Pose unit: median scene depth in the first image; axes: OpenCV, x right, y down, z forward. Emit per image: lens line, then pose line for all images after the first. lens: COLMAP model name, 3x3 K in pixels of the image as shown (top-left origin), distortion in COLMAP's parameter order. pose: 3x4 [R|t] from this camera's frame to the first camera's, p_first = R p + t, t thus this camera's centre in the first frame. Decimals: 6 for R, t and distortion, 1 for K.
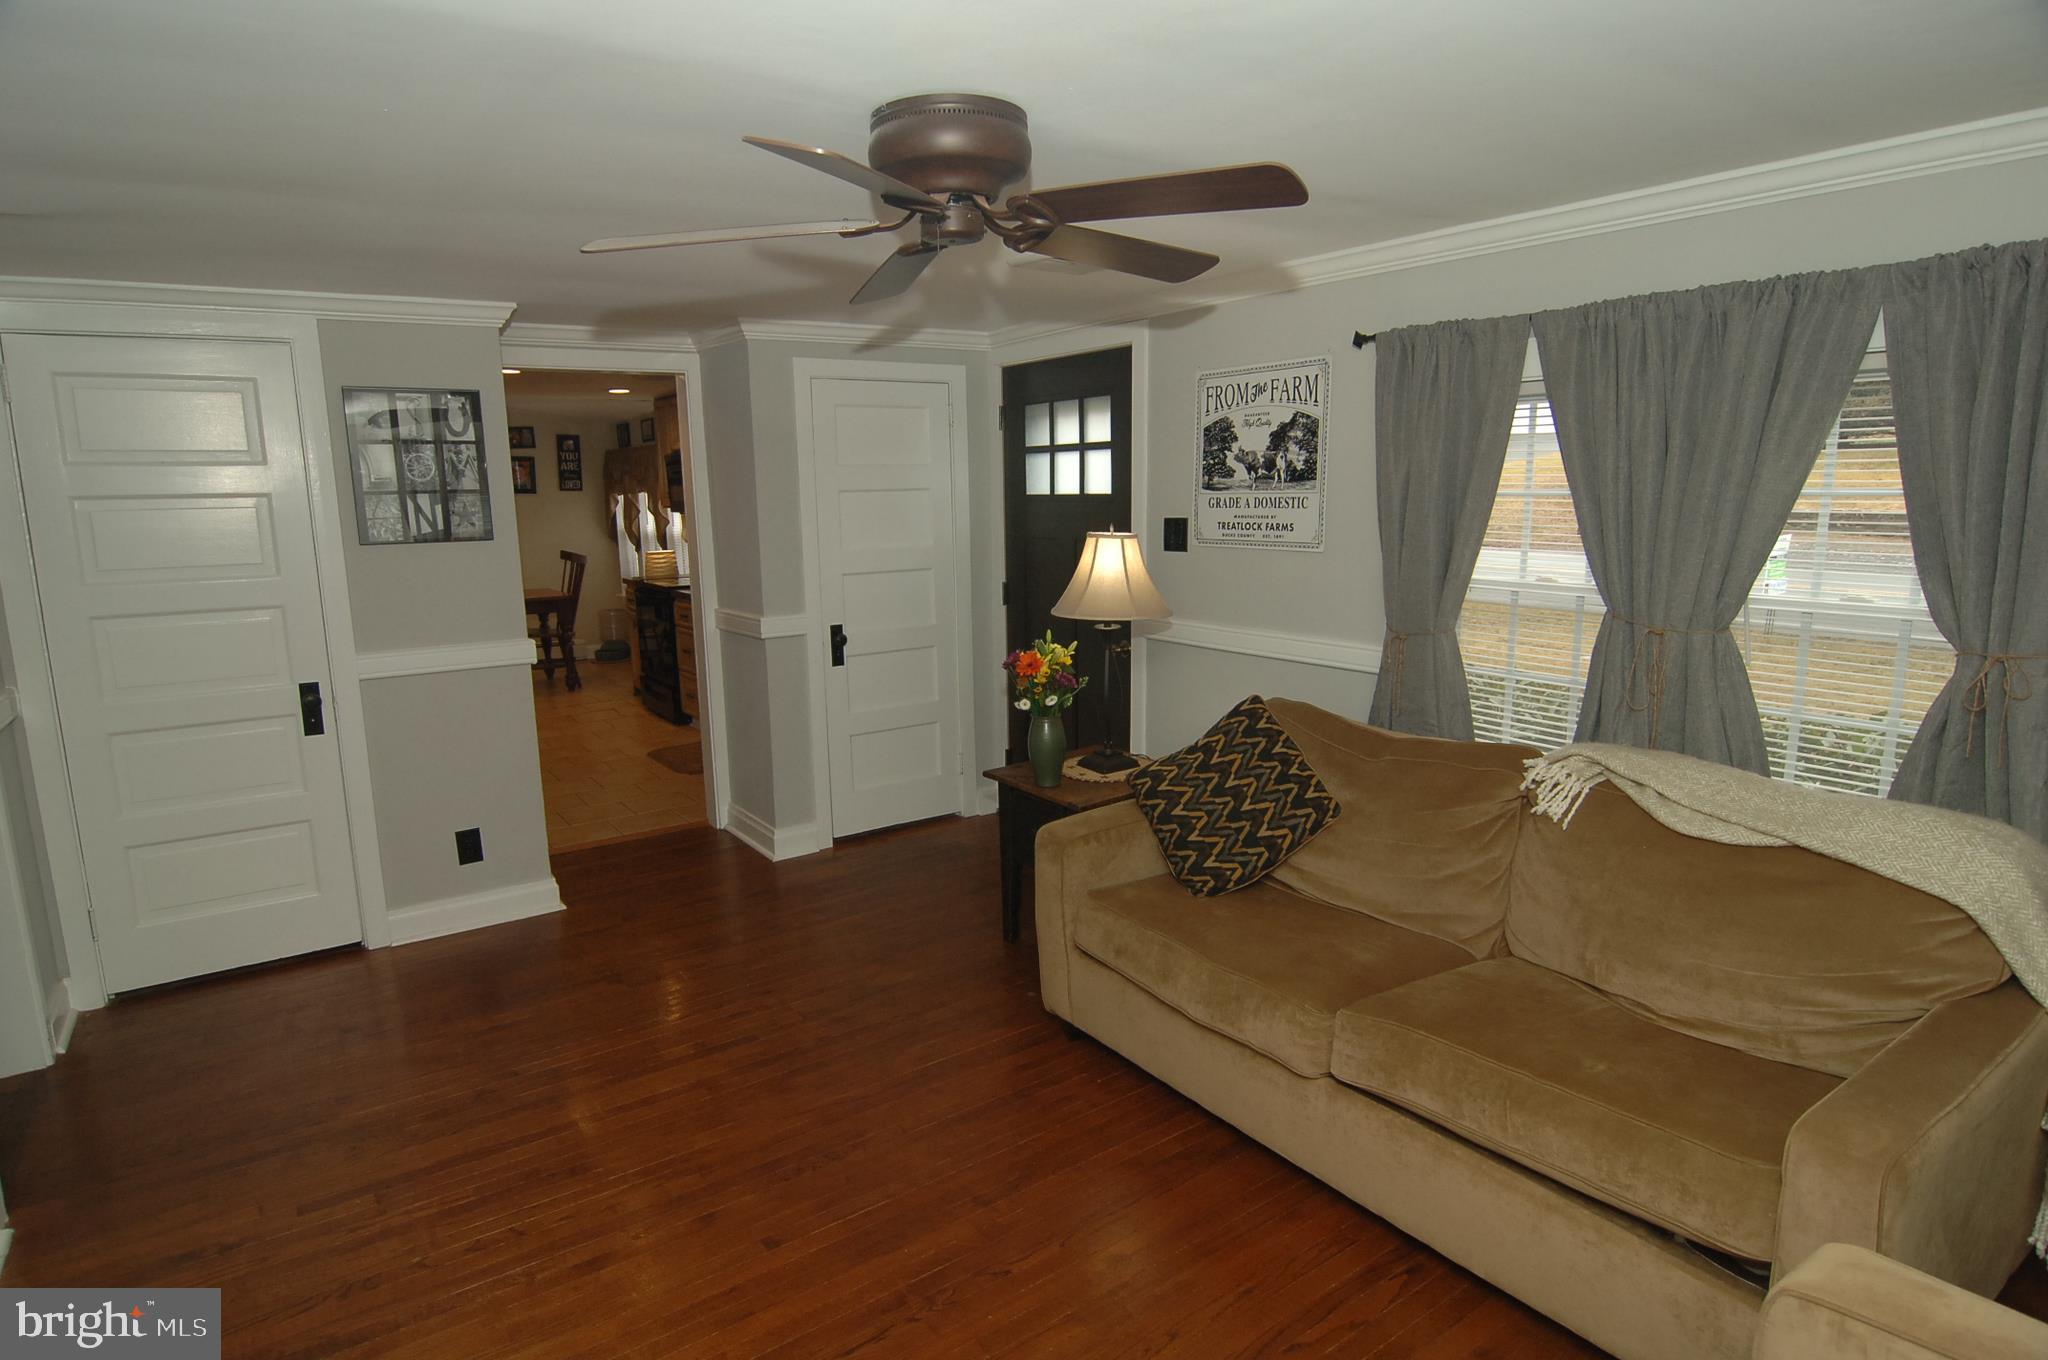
lens RADIAL K [[1096.9, 0, 1023.0], [0, 1096.9, 688.7], [0, 0, 1]] dist [-0.005760, -0.012267]
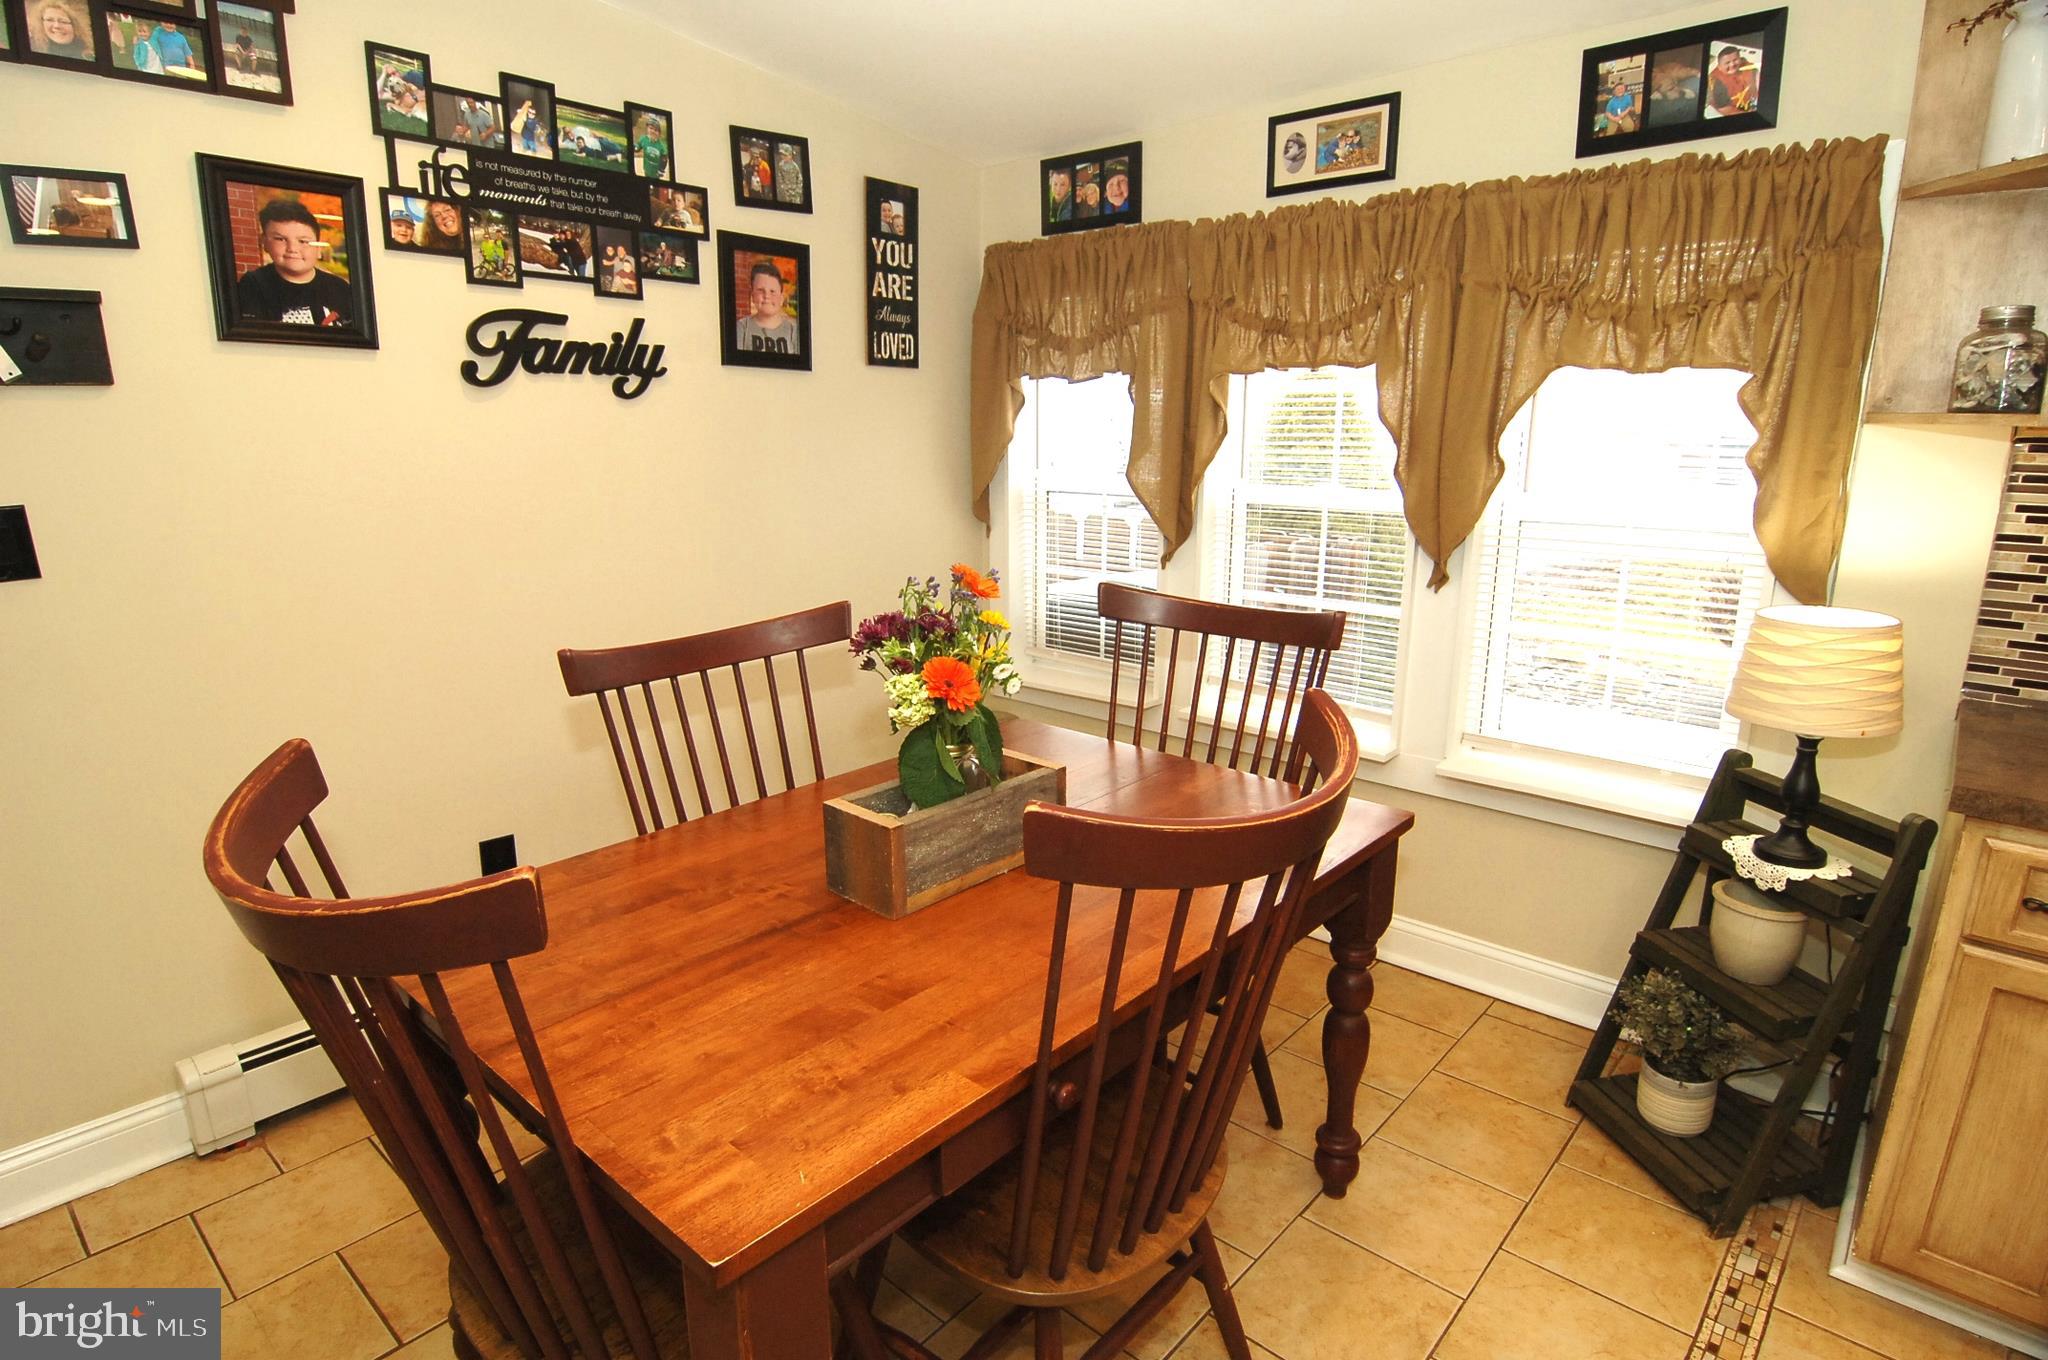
lens RADIAL K [[1096.9, 0, 1023.0], [0, 1096.9, 688.7], [0, 0, 1]] dist [-0.005760, -0.012267]
pose [[0.975193, -0.039895, 0.217733, -0.453744], [0.024423, 0.997011, 0.073299, -0.110560], [-0.220007, -0.066163, 0.973252, 0.680627]]
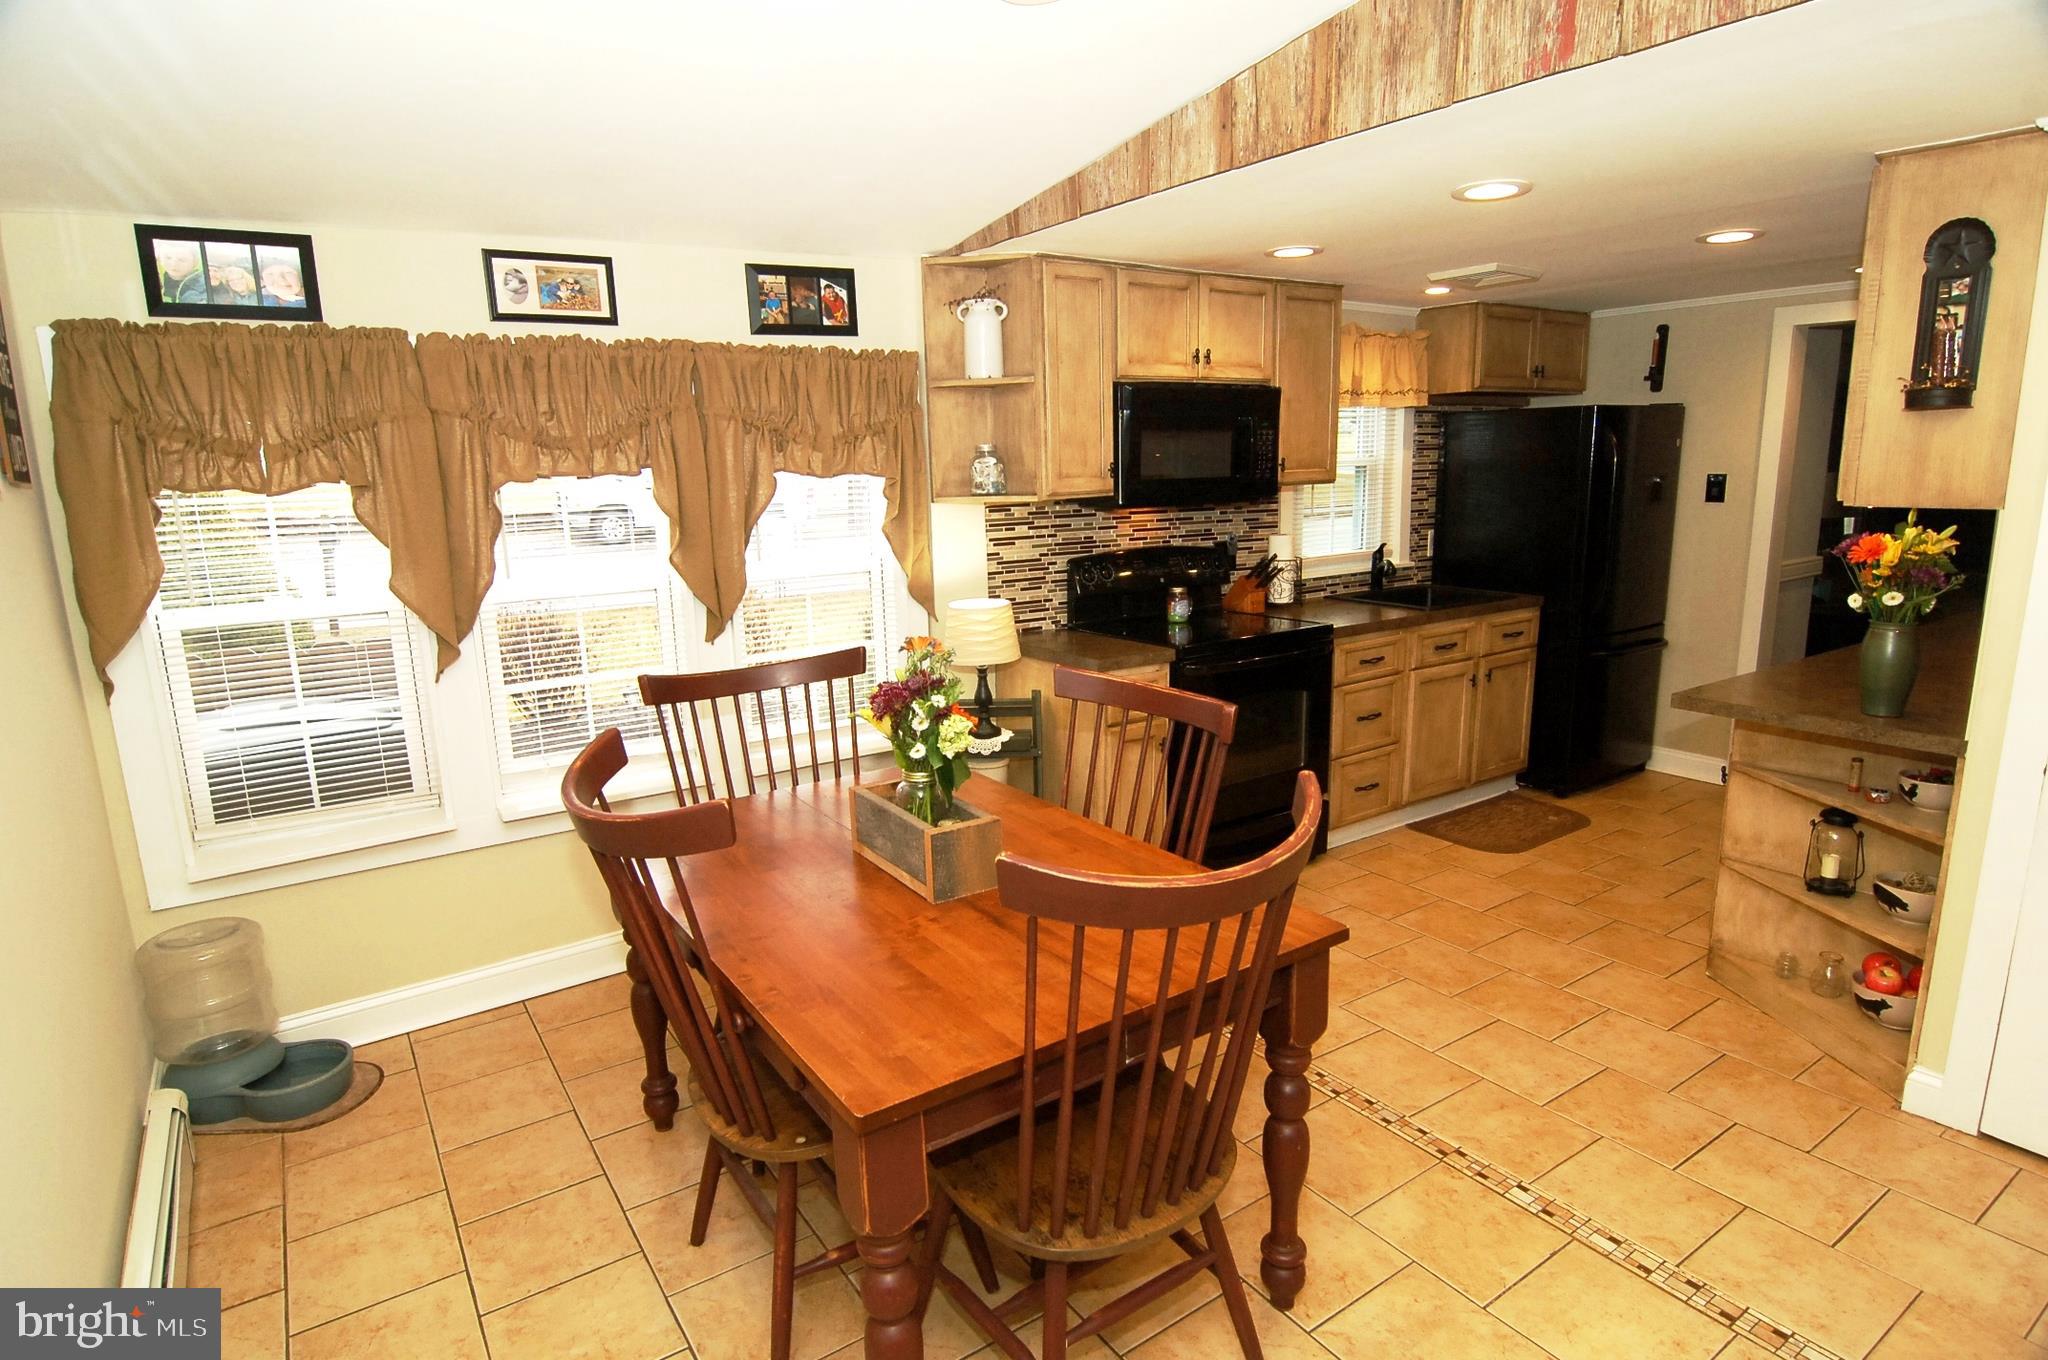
lens RADIAL K [[1096.9, 0, 1023.0], [0, 1096.9, 688.7], [0, 0, 1]] dist [-0.005760, -0.012267]
pose [[0.024619, -0.191084, 0.981265, -0.637273], [0.195659, 0.963500, 0.182716, -0.142289], [-0.980363, 0.187495, 0.061108, 0.803808]]
